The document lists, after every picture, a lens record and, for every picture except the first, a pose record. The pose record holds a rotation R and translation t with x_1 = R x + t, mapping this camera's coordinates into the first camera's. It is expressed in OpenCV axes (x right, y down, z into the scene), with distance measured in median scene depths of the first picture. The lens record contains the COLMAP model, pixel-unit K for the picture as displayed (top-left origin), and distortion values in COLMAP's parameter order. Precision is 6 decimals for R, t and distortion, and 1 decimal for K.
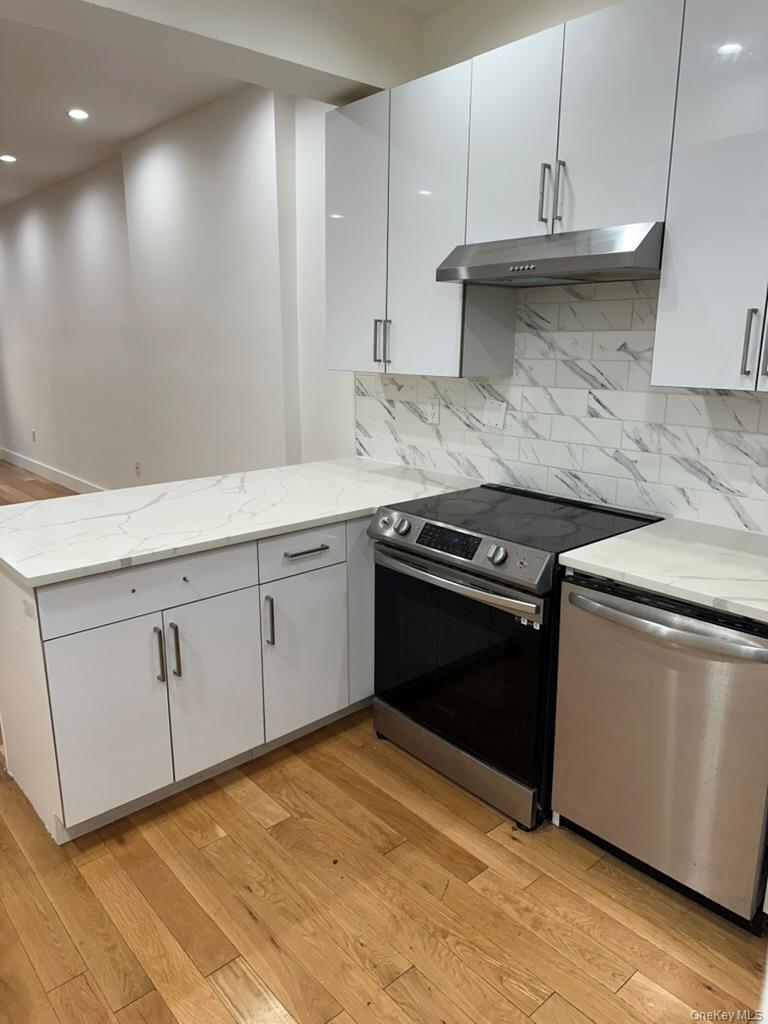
lens RADIAL K [[723.2, 0, 378.6], [0, 723.2, 514.0], [0, 0, 1]] dist [0.039090, -0.046932]
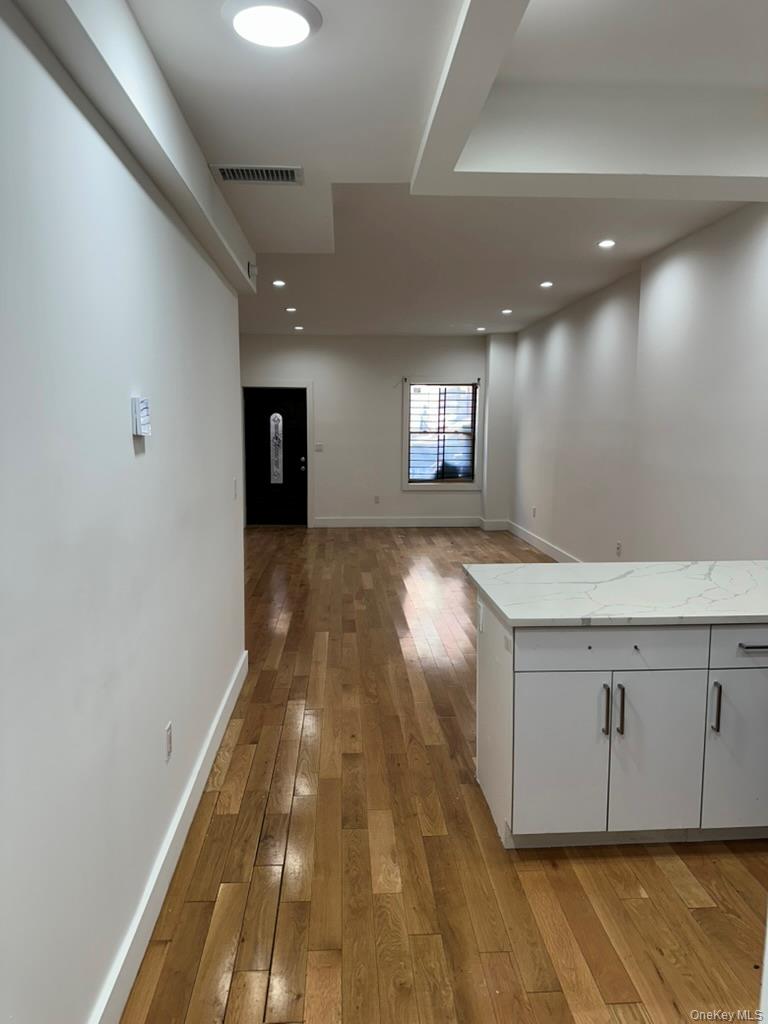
lens RADIAL K [[723.2, 0, 380.8], [0, 723.2, 511.2], [0, 0, 1]] dist [0.039090, -0.046932]
pose [[0.790967, 0.076129, -0.607104, 0.084892], [-0.147309, 0.986737, -0.068188, 0.015845], [0.593861, 0.143366, 0.791691, -0.151988]]
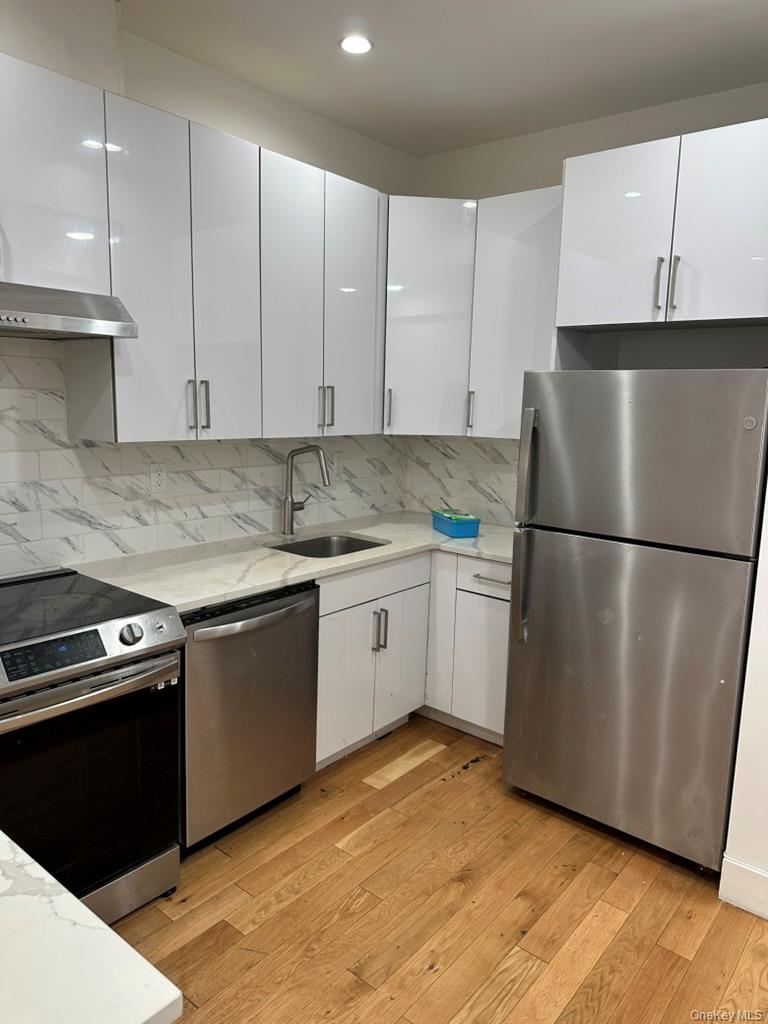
lens RADIAL K [[723.2, 0, 383.4], [0, 723.2, 509.9], [0, 0, 1]] dist [0.039090, -0.046932]
pose [[-0.172955, -0.163988, 0.971182, -0.736713], [0.203977, 0.958701, 0.198206, -0.204756], [-0.963577, 0.232380, -0.132362, 0.747259]]
